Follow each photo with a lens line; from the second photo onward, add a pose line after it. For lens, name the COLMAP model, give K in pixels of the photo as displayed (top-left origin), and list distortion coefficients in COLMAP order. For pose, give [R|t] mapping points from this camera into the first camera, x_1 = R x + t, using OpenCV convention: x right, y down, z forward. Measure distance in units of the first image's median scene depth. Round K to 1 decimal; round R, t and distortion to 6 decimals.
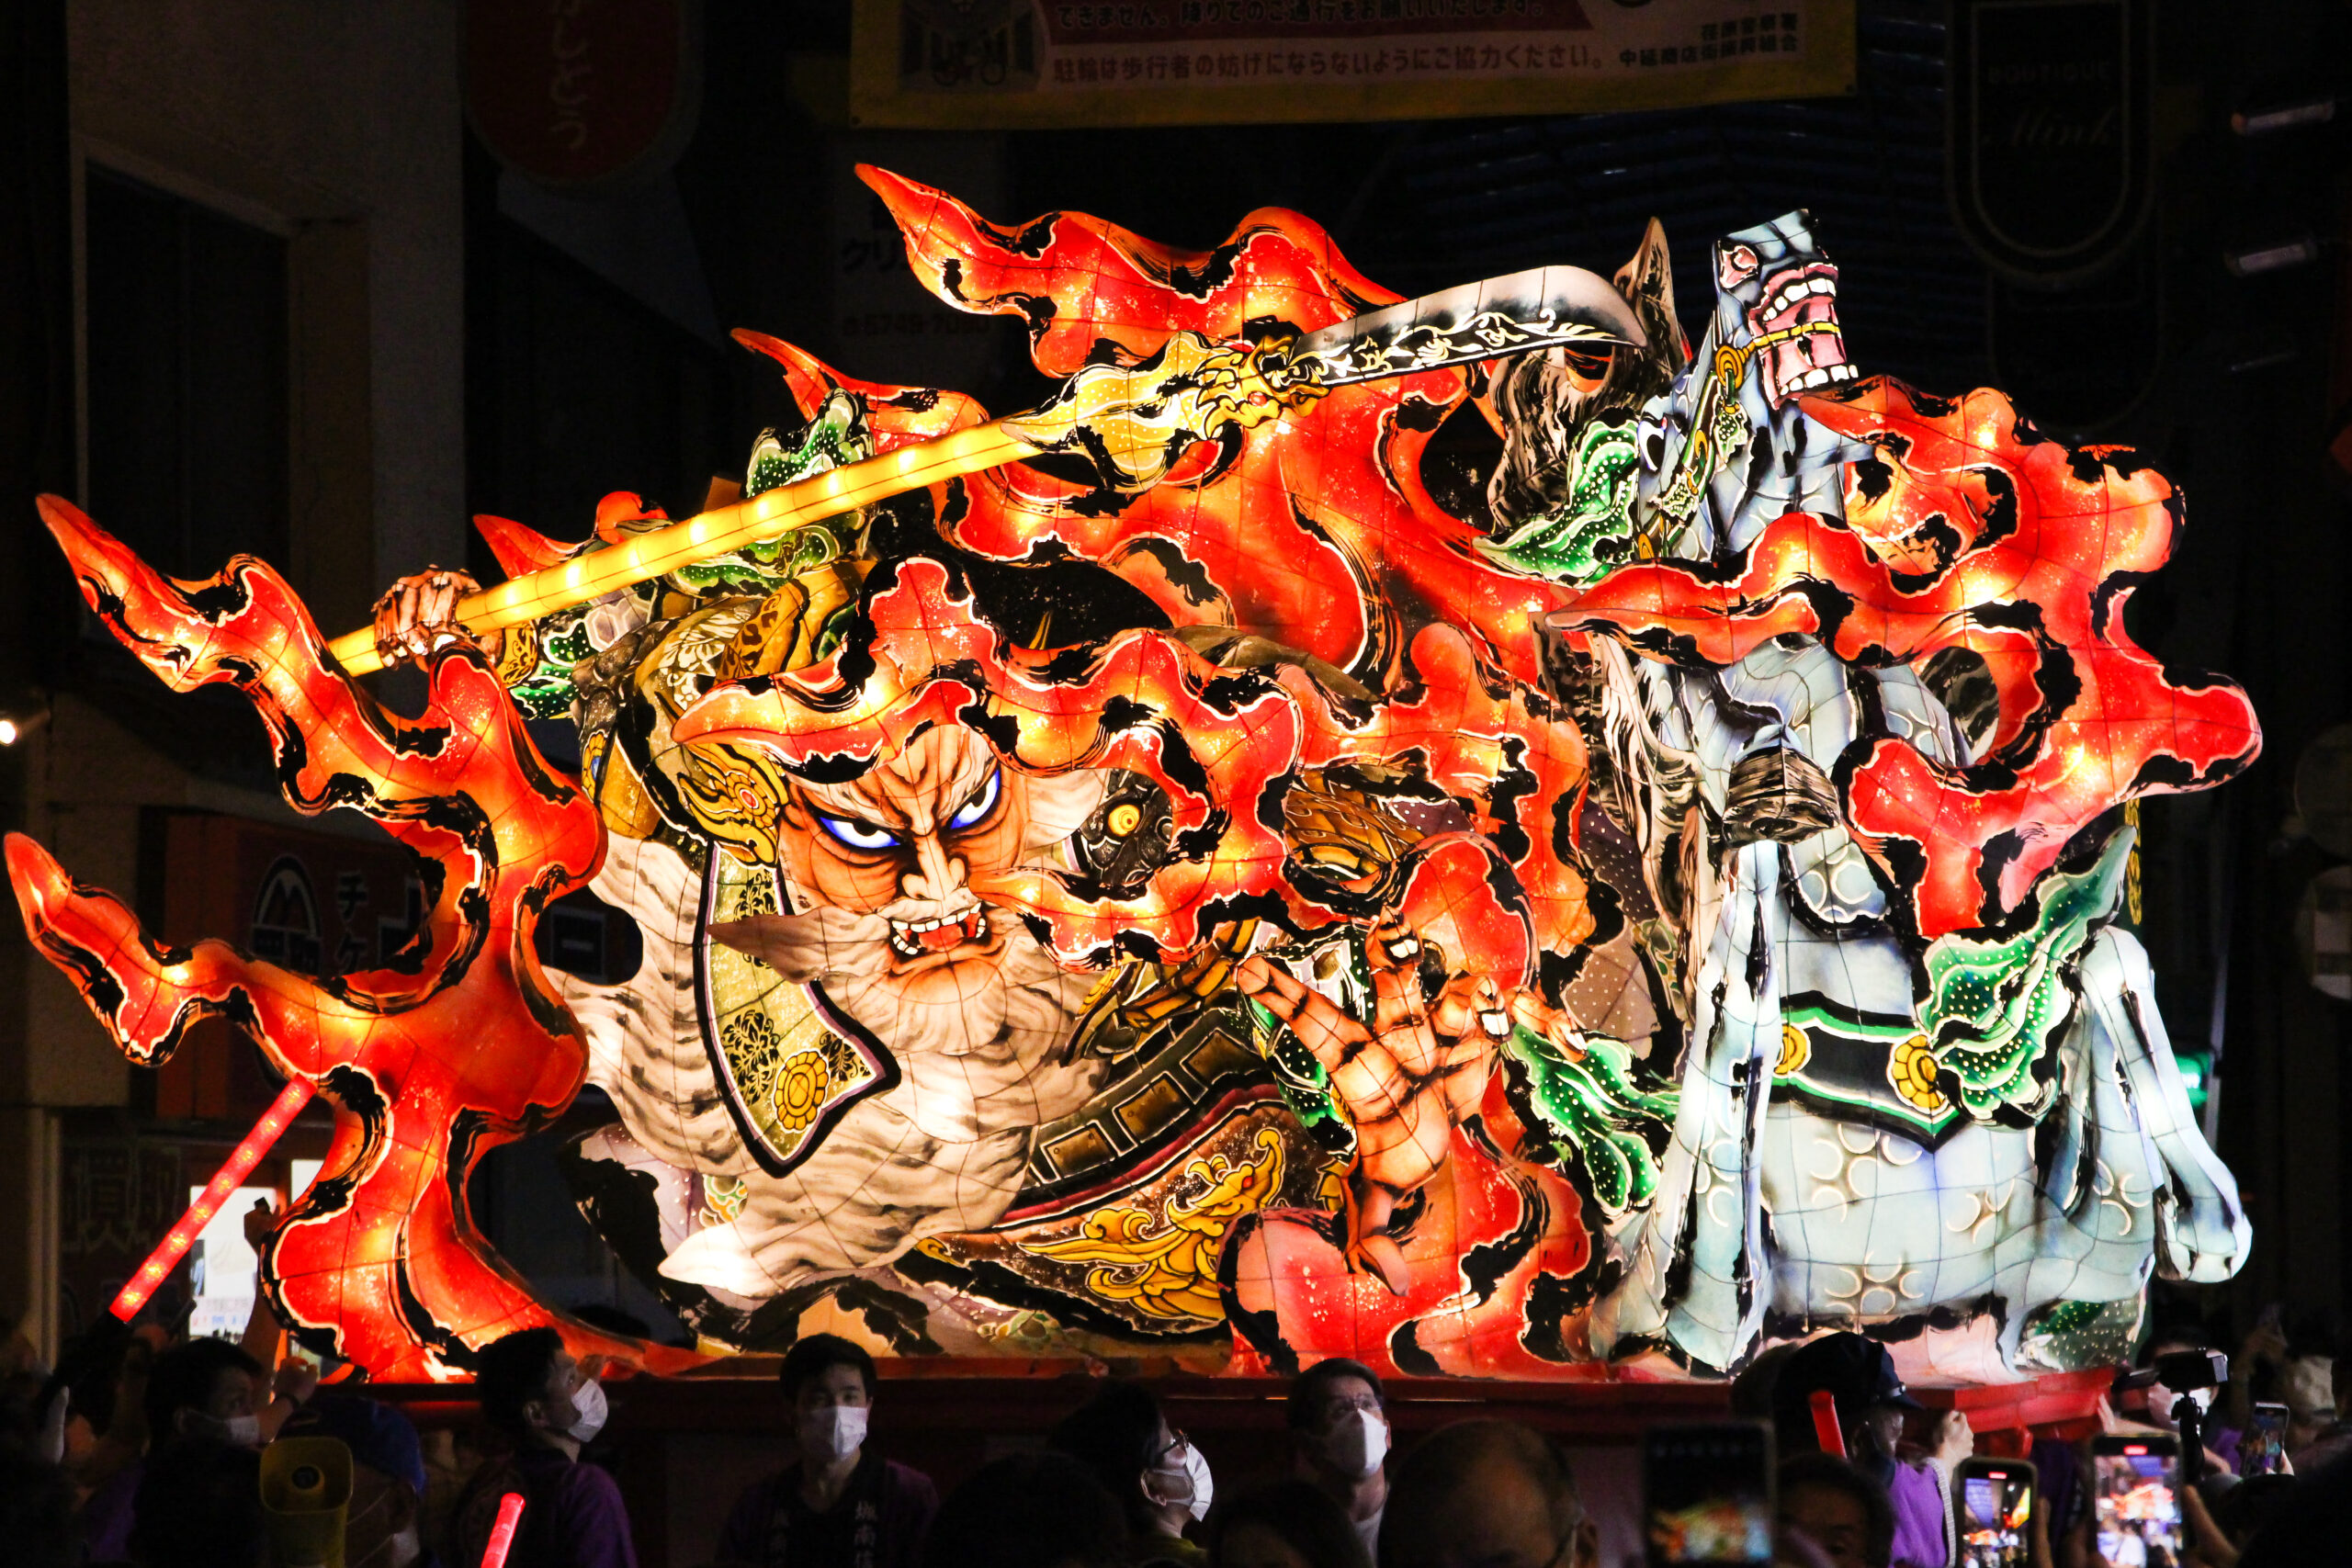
lens RADIAL K [[5824.7, 0, 1176.0], [0, 5824.7, 784.0], [0, 0, 1]] dist [-0.121171, -0.396151]
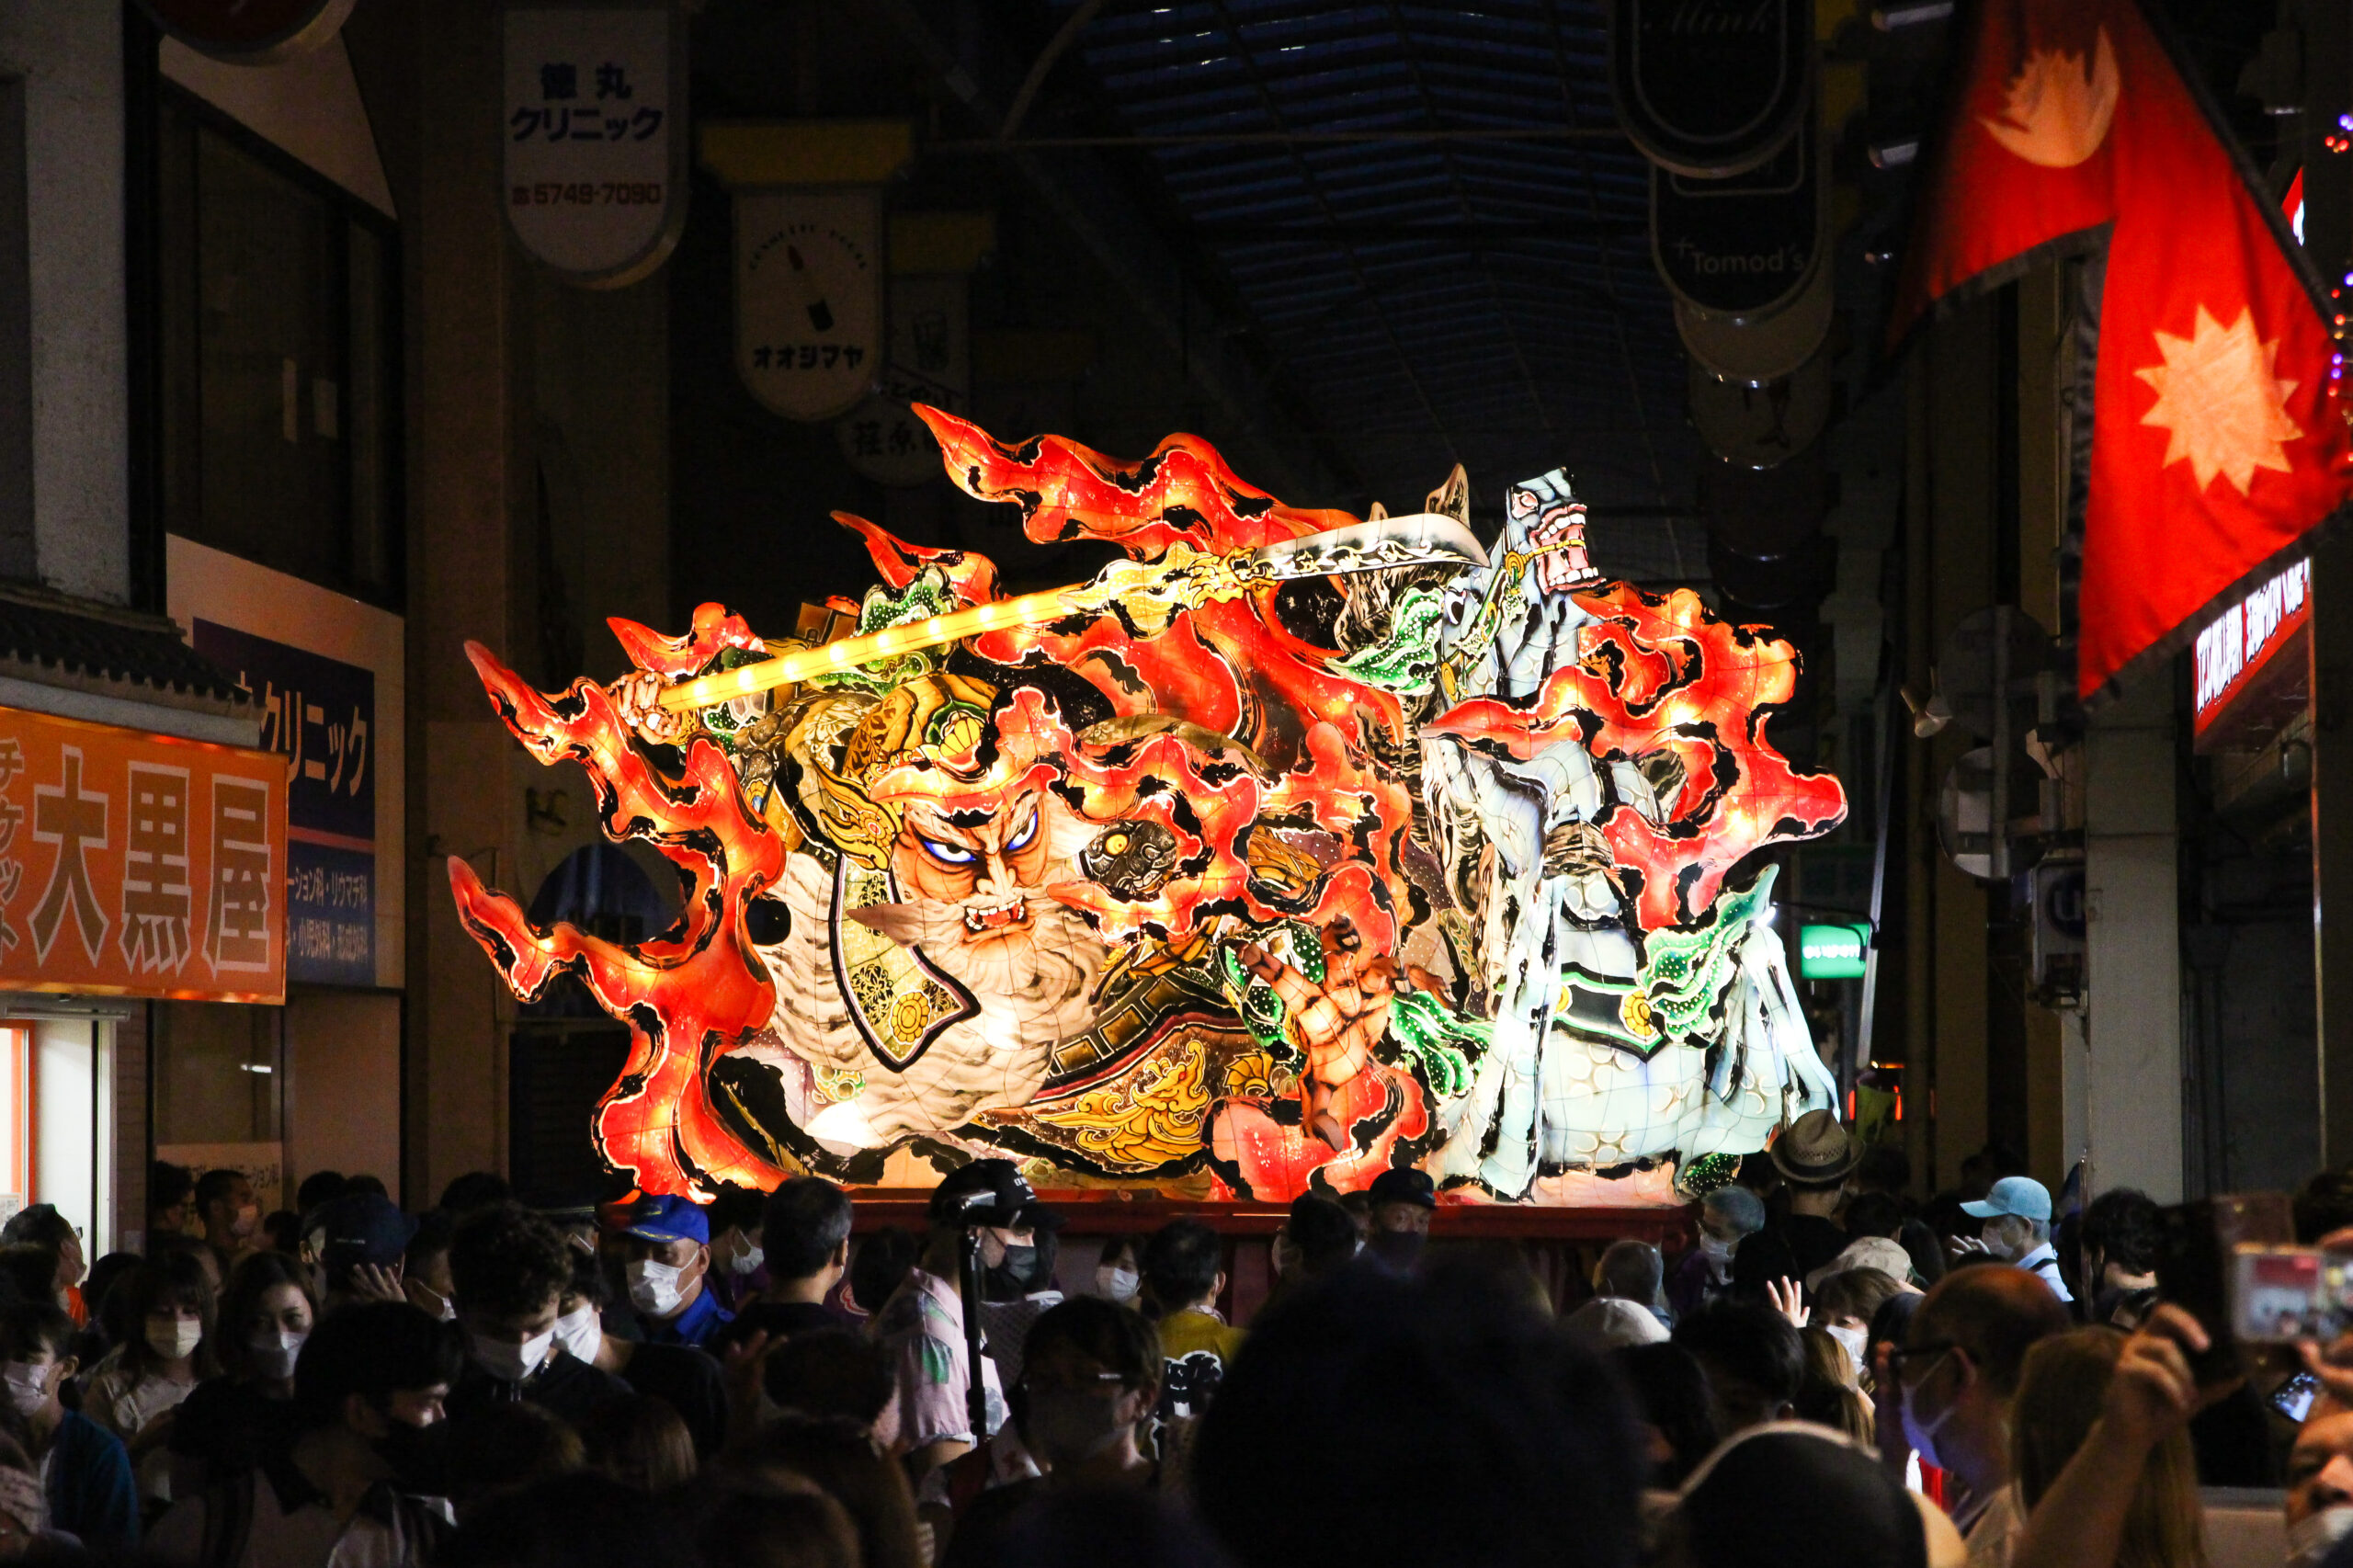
lens RADIAL K [[4802.0, 0, 1176.4], [0, 4802.0, 879.3], [0, 0, 1]] dist [-0.518775, -0.016739]
pose [[0.995728, 0.007225, 0.092052, -0.113922], [-0.010502, 0.999326, 0.035165, -0.030497], [-0.091736, -0.035981, 0.995133, -0.285279]]
